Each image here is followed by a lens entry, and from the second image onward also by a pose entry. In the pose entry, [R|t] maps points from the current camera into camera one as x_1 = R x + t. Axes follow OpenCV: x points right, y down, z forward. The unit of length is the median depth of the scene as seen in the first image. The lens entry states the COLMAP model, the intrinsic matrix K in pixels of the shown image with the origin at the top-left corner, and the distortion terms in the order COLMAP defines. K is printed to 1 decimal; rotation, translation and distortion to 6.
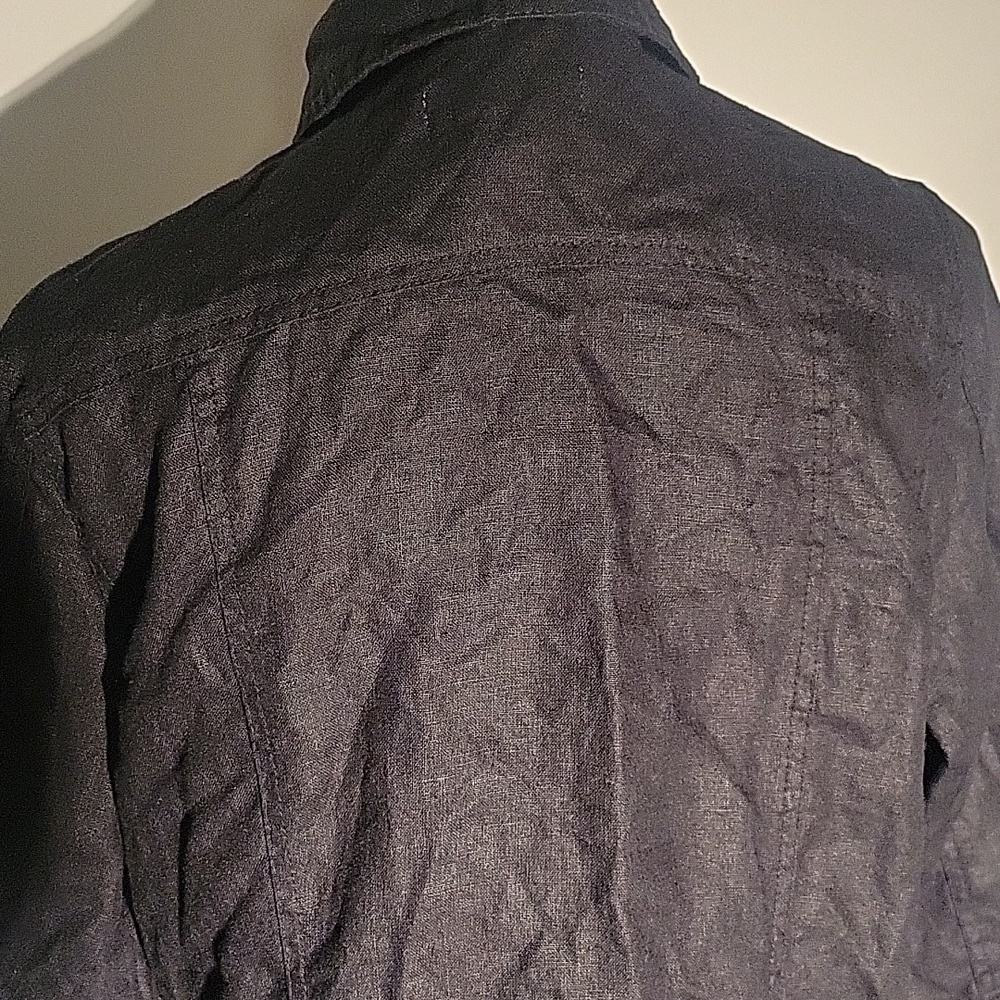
lens RADIAL K [[1708.2, 0, 500.3], [0, 1708.2, 499.2], [0, 0, 1]] dist [0.030448, 0.000000]
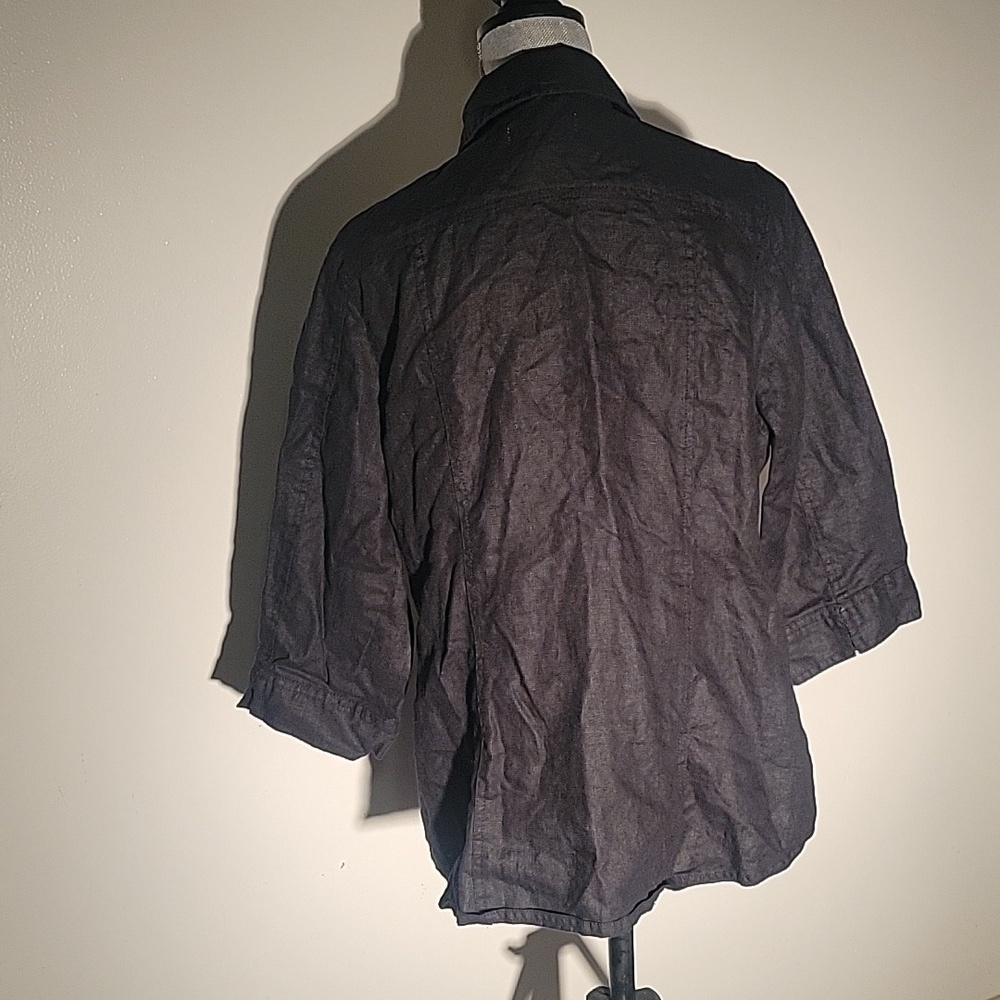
lens RADIAL K [[1708.2, 0, 499.9], [0, 1708.2, 500.6], [0, 0, 1]] dist [0.030448, 0.000000]
pose [[0.989157, -0.026814, -0.144396, 0.261938], [0.017515, 0.997713, -0.065284, 0.415501], [0.145817, 0.062047, 0.987364, -1.258010]]
